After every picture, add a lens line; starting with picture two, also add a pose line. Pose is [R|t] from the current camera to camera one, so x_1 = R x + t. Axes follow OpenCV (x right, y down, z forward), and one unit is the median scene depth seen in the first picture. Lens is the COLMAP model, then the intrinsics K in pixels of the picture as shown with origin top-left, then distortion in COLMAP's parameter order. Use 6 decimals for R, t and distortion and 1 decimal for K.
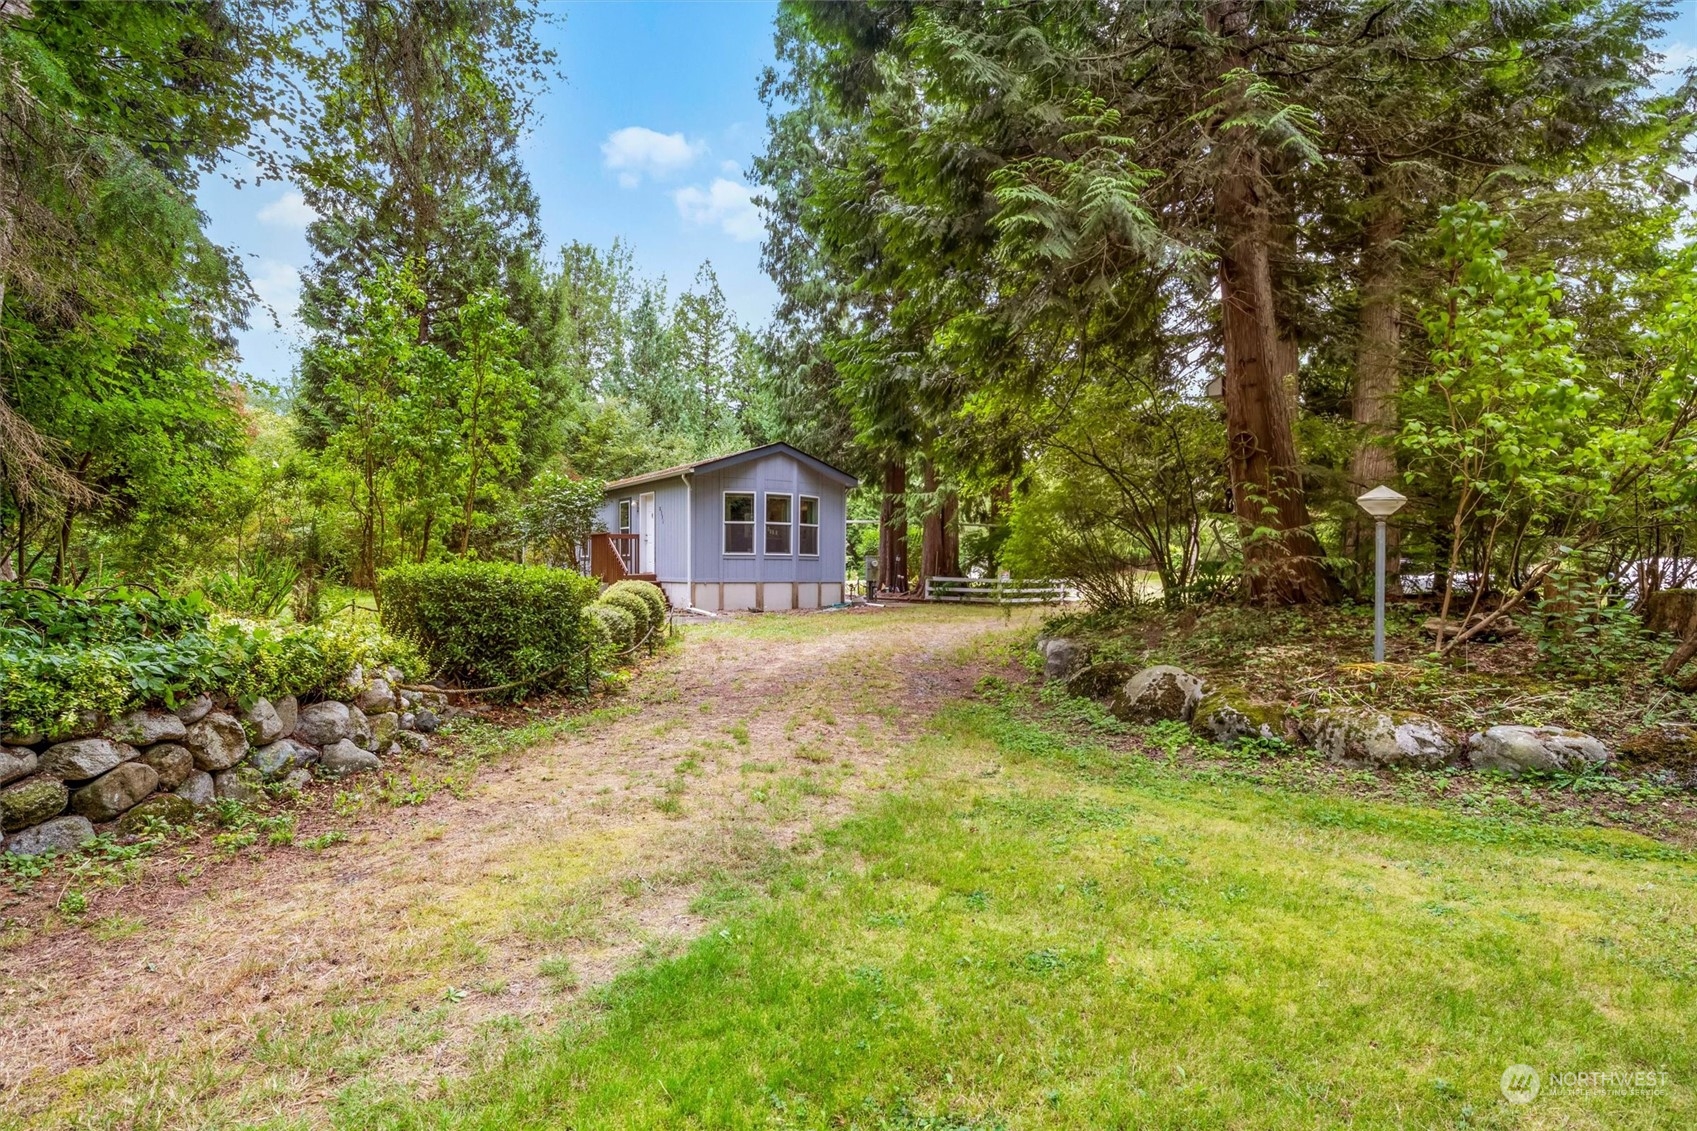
lens RADIAL K [[850.8, 0, 848.8], [0, 850.8, 565.5], [0, 0, 1]] dist [-0.005052, -0.000179]
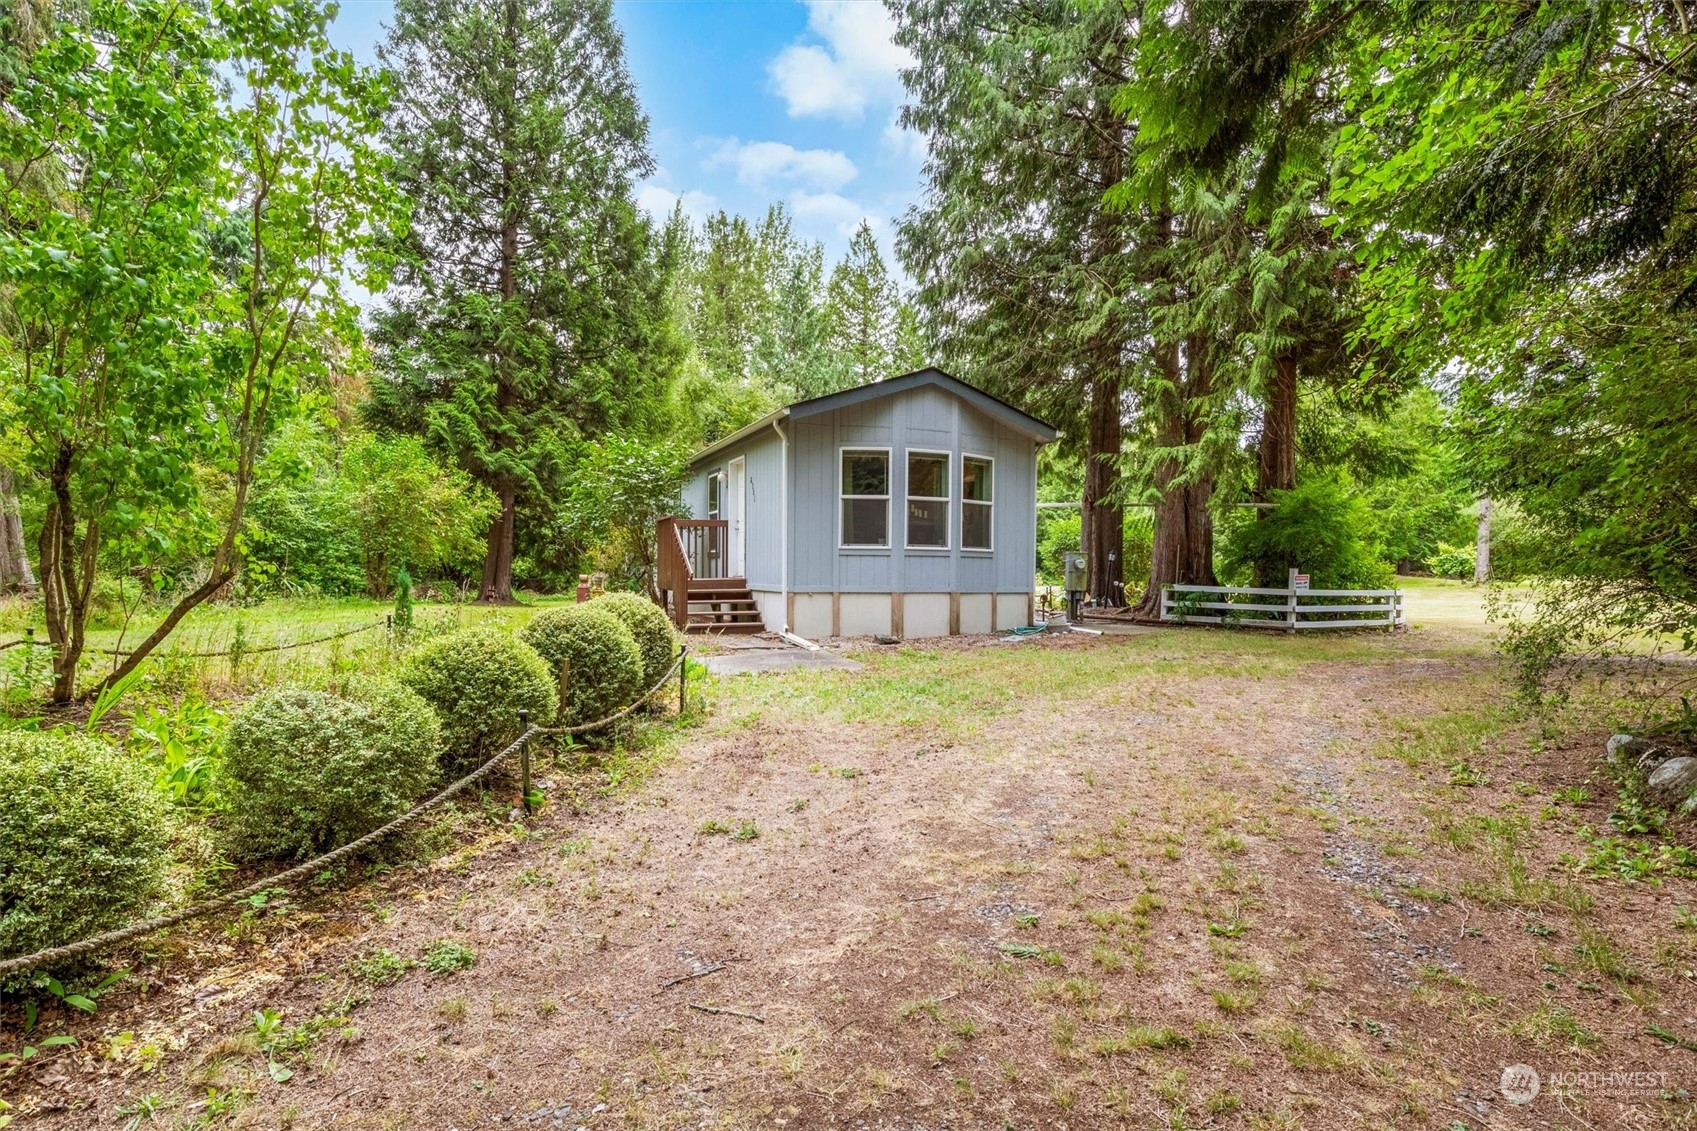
lens RADIAL K [[850.8, 0, 849.1], [0, 850.8, 567.3], [0, 0, 1]] dist [-0.005052, -0.000179]
pose [[0.980371, 0.003426, -0.197130, -0.014374], [-0.003585, 0.999993, -0.000454, 0.001338], [0.197128, 0.001152, 0.980377, 0.328470]]
